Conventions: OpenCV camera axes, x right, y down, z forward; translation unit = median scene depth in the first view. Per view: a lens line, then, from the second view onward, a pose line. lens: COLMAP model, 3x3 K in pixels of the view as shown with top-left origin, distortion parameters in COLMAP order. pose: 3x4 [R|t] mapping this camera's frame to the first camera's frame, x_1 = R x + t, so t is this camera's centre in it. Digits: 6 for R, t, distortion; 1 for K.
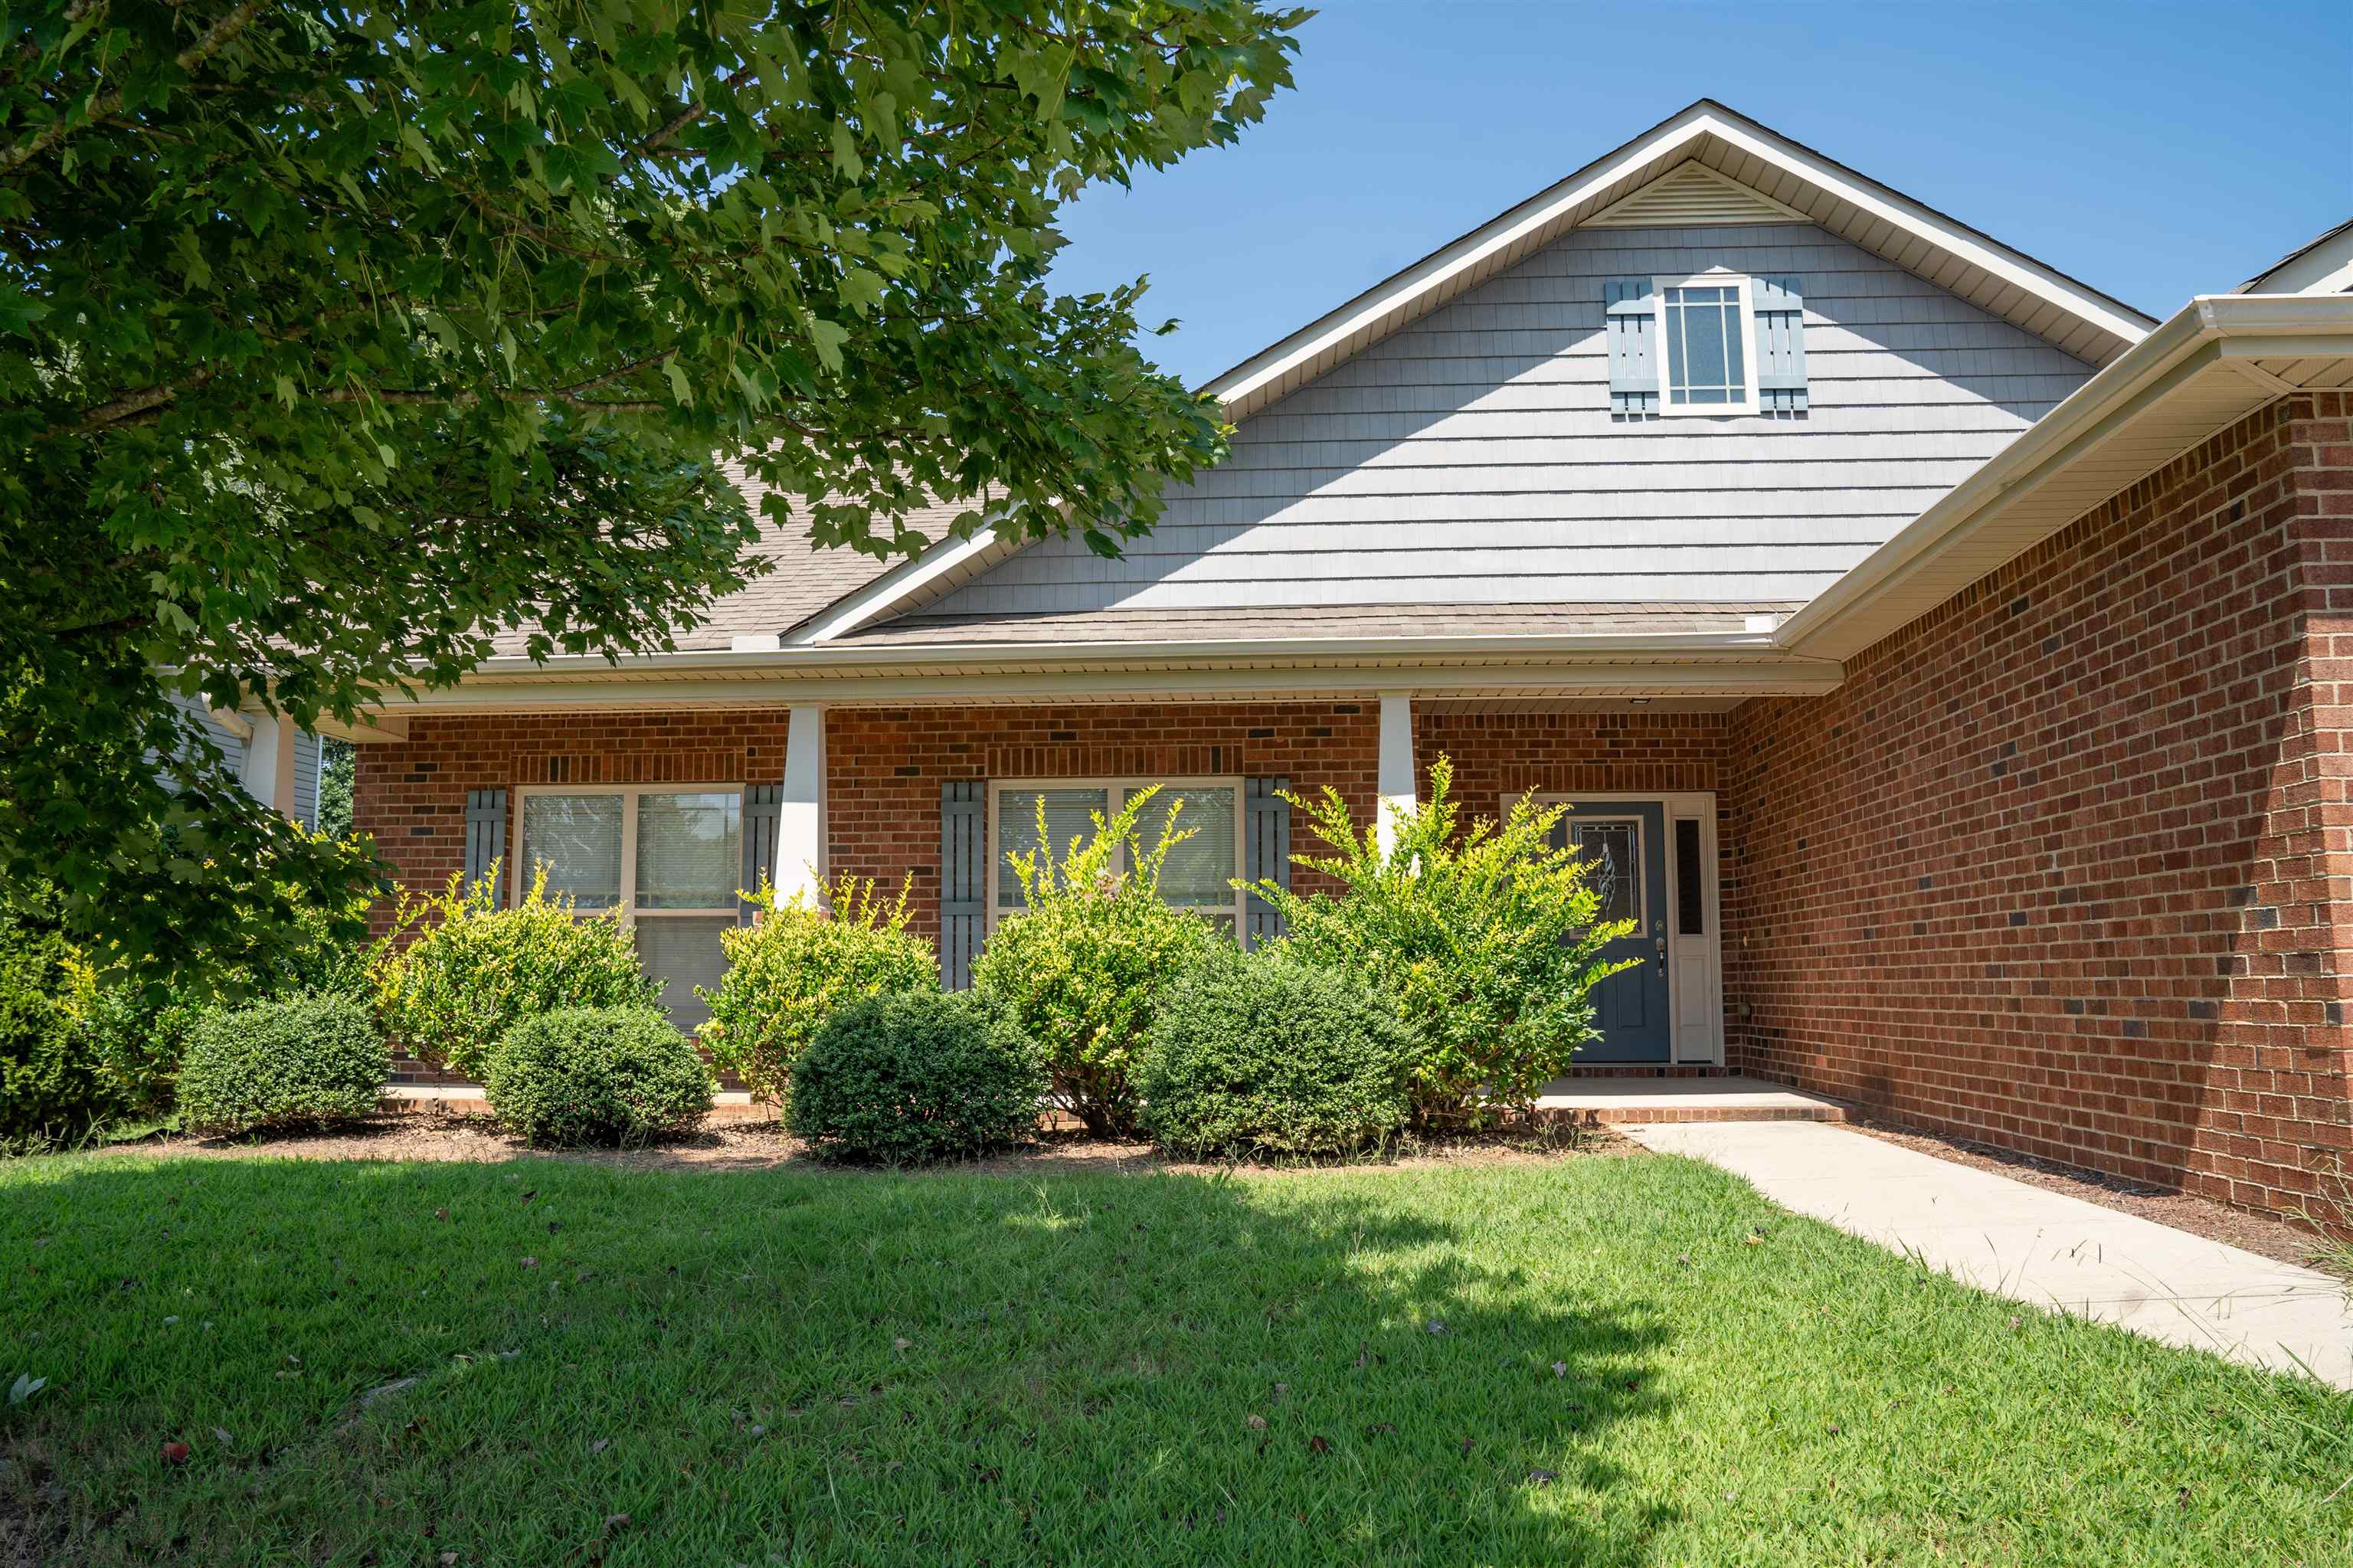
lens RADIAL K [[1623.0, 0, 1176.5], [0, 1623.0, 784.0], [0, 0, 1]] dist [-0.129617, 0.083858]
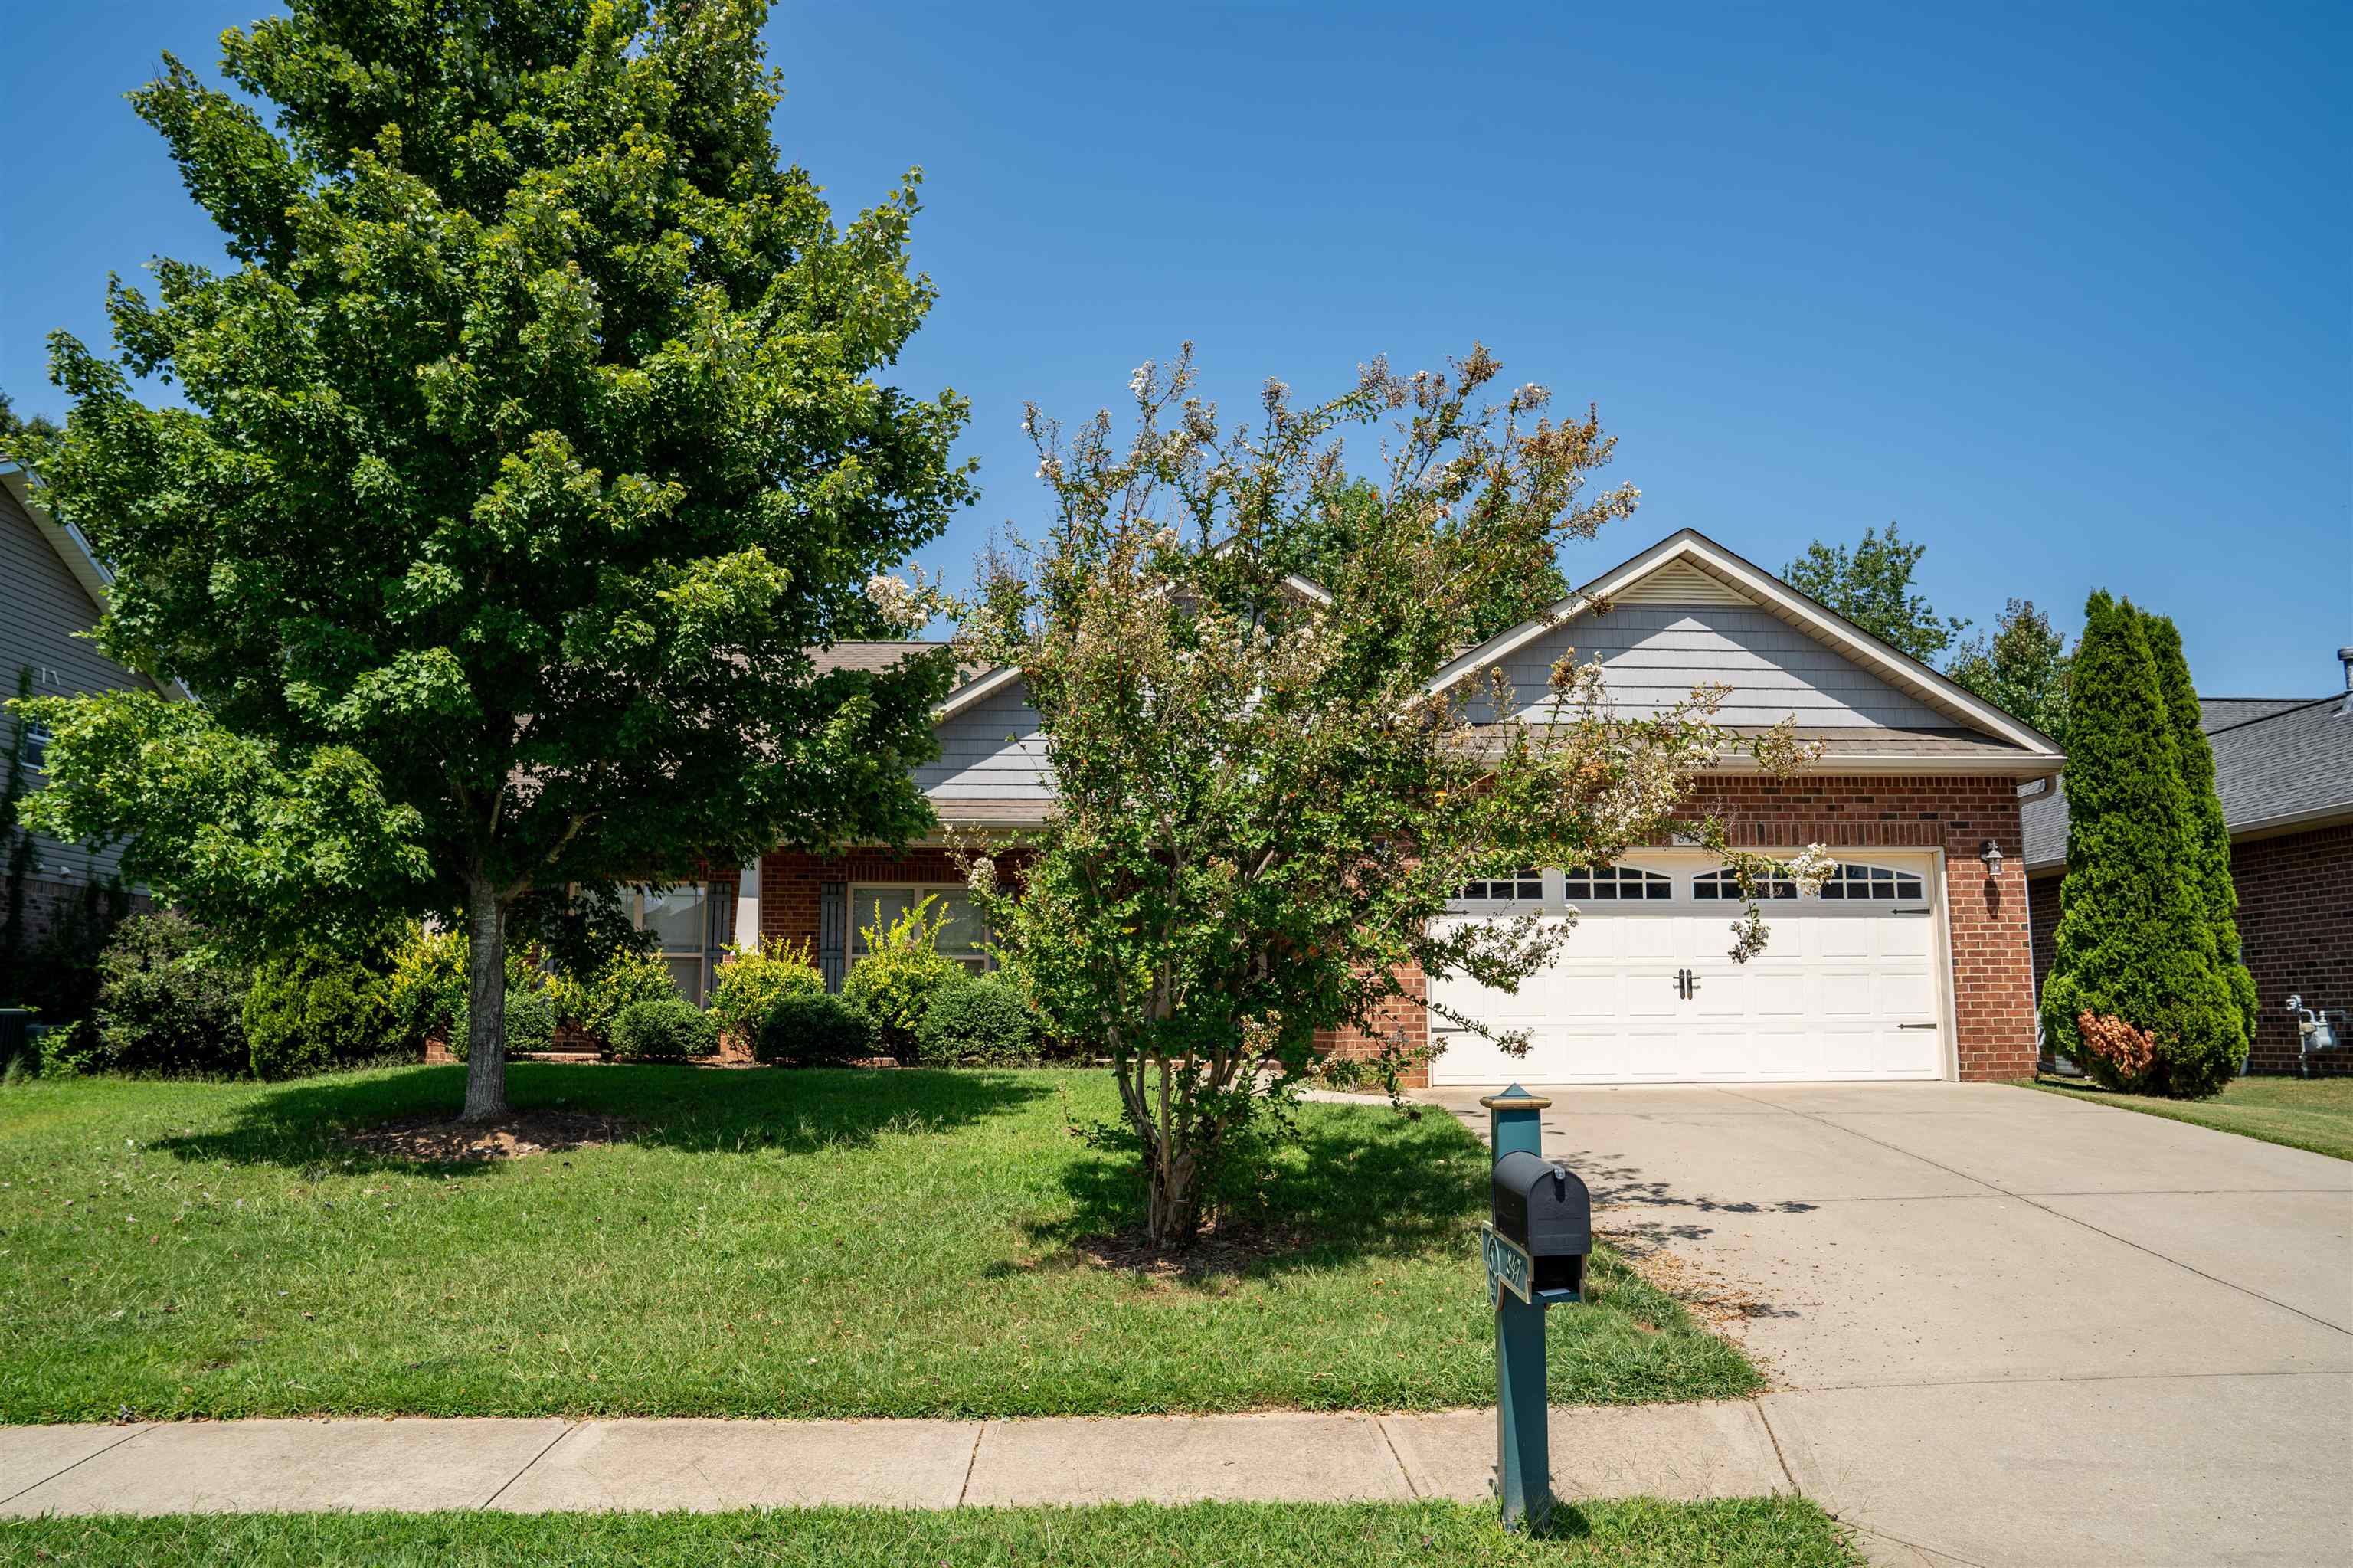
lens RADIAL K [[1646.5, 0, 1157.6], [0, 1646.5, 773.6], [0, 0, 1]] dist [-0.132457, 0.088883]
pose [[0.995954, 0.019892, 0.087630, 0.092012], [-0.016872, 0.999243, -0.035068, -0.094212], [-0.088261, 0.033447, 0.995536, -1.202805]]
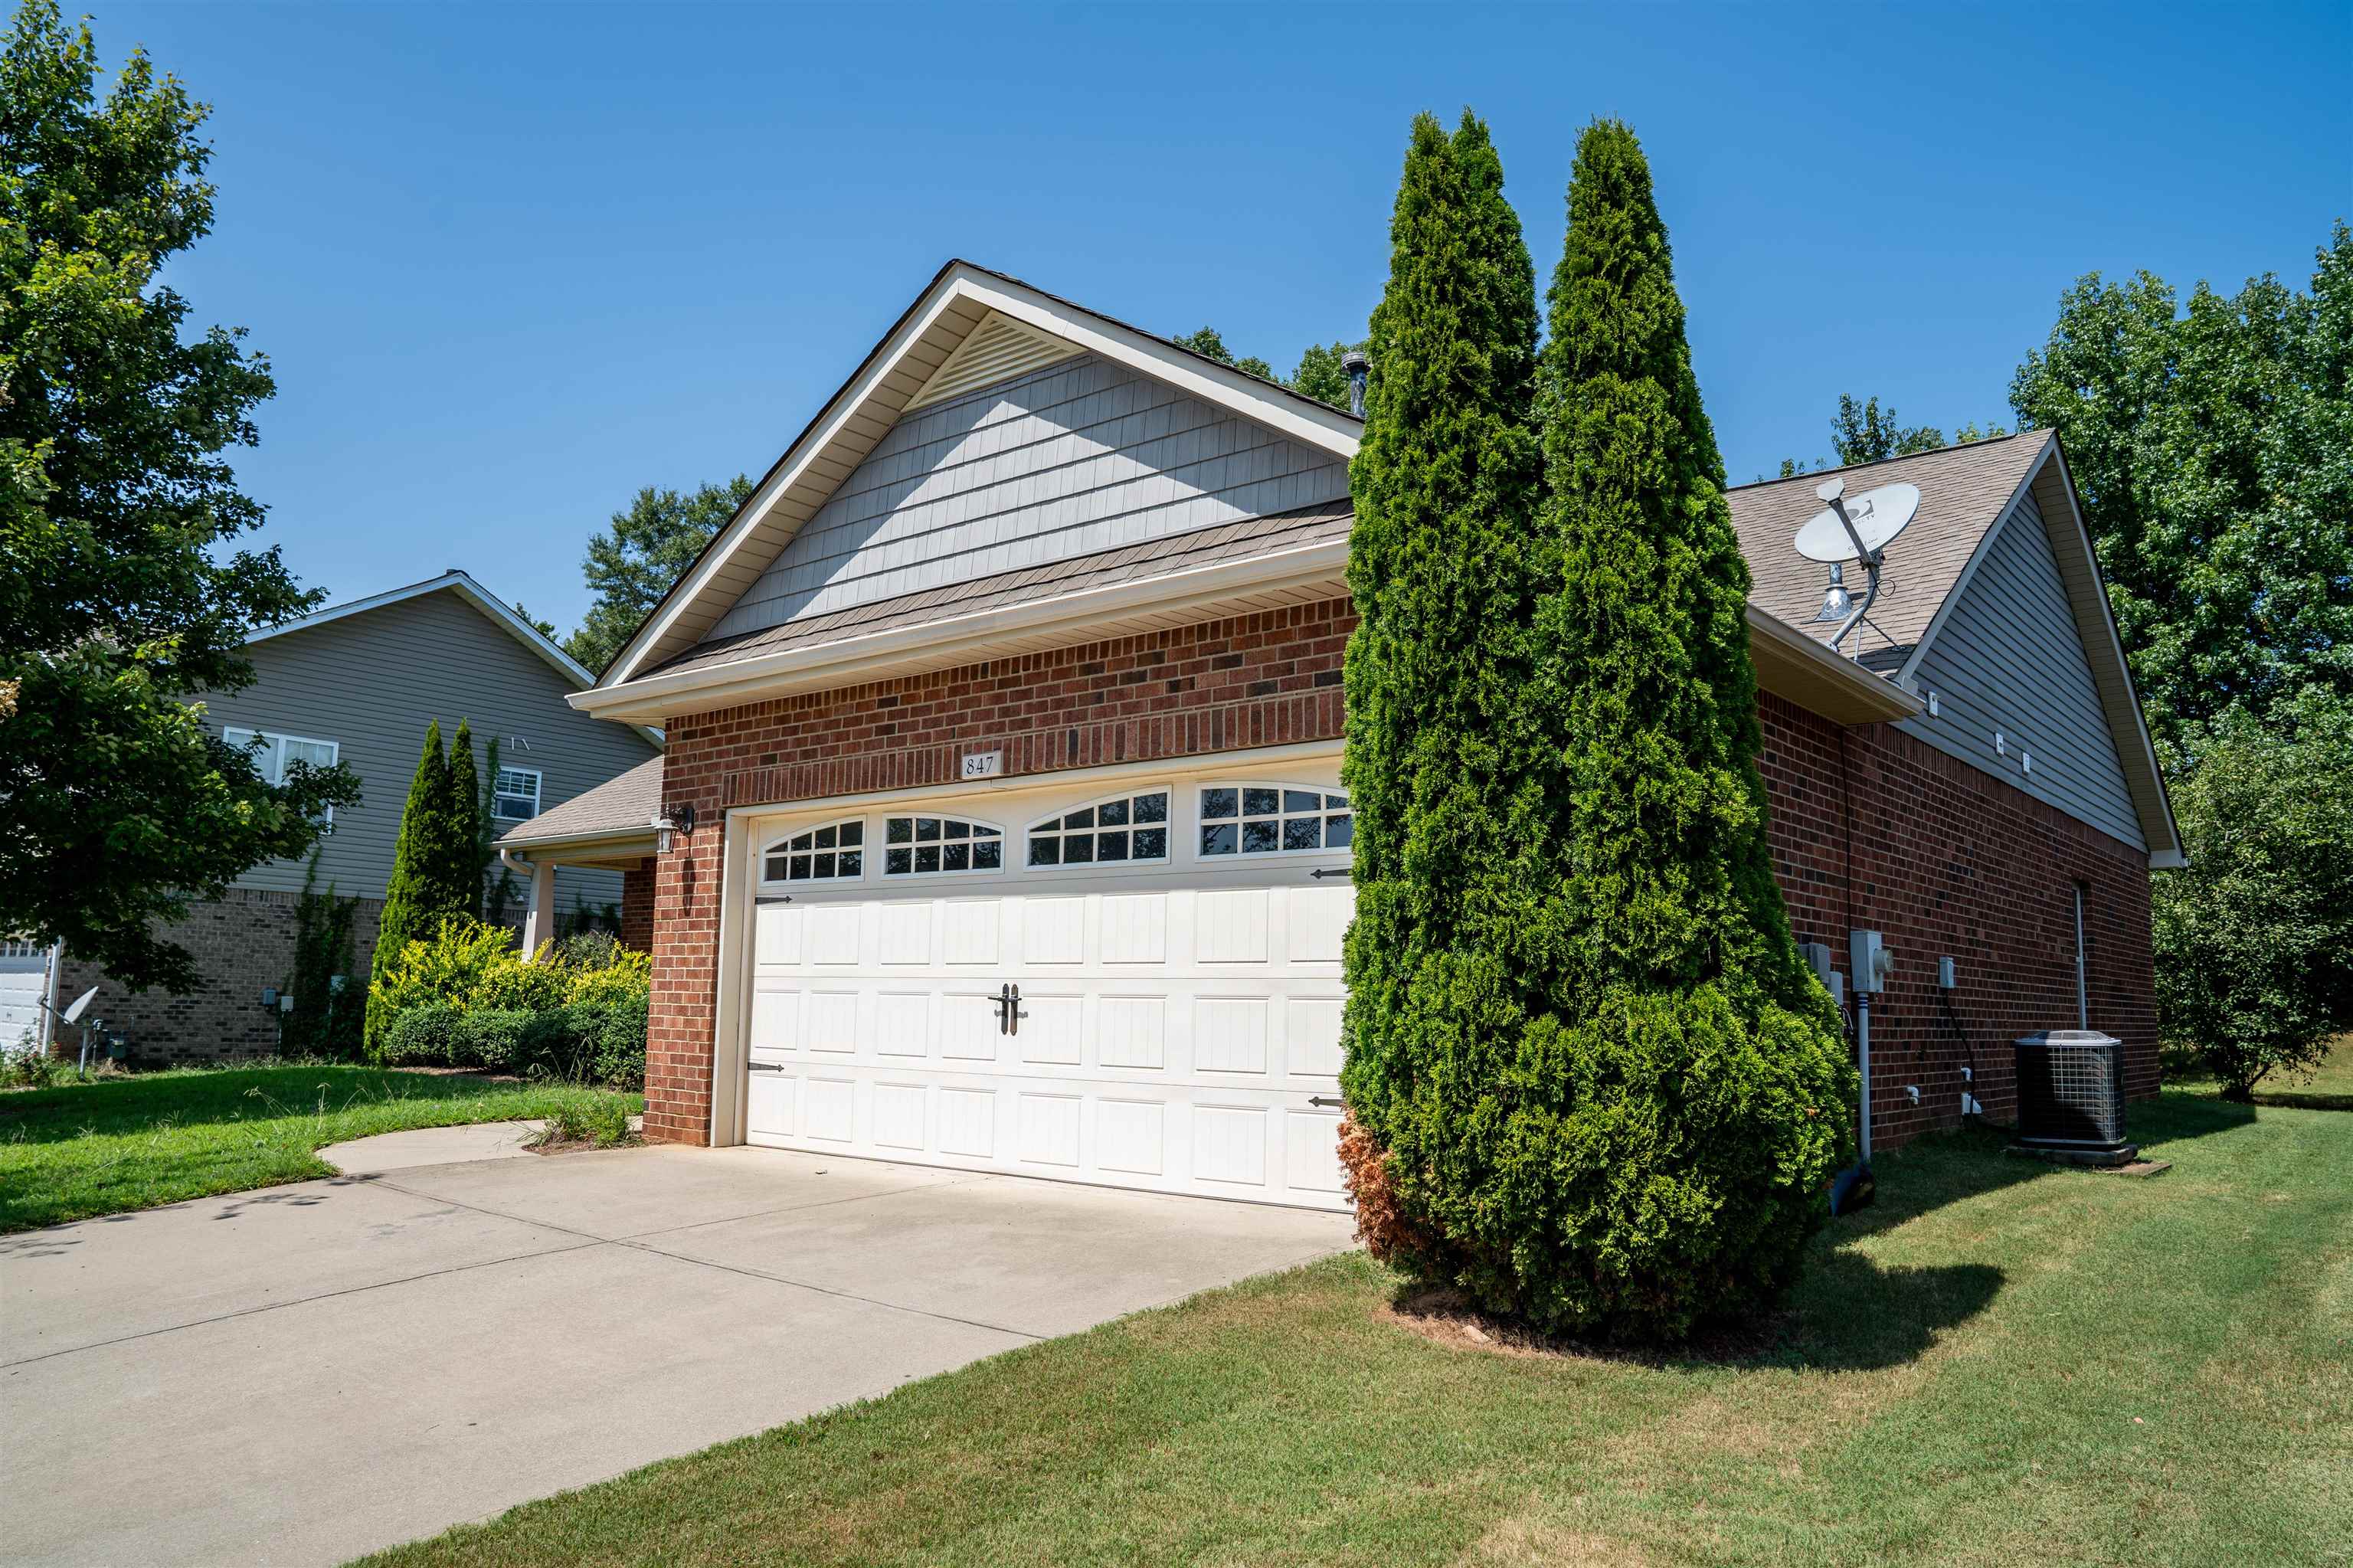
lens RADIAL K [[1617.3, 0, 1179.4], [0, 1617.3, 816.3], [0, 0, 1]] dist [-0.002023, 0.080749]
pose [[0.805958, -0.051068, -0.589766, 1.641111], [0.037721, 0.998678, -0.034927, -0.015988], [0.590770, 0.005903, 0.806818, -0.212940]]
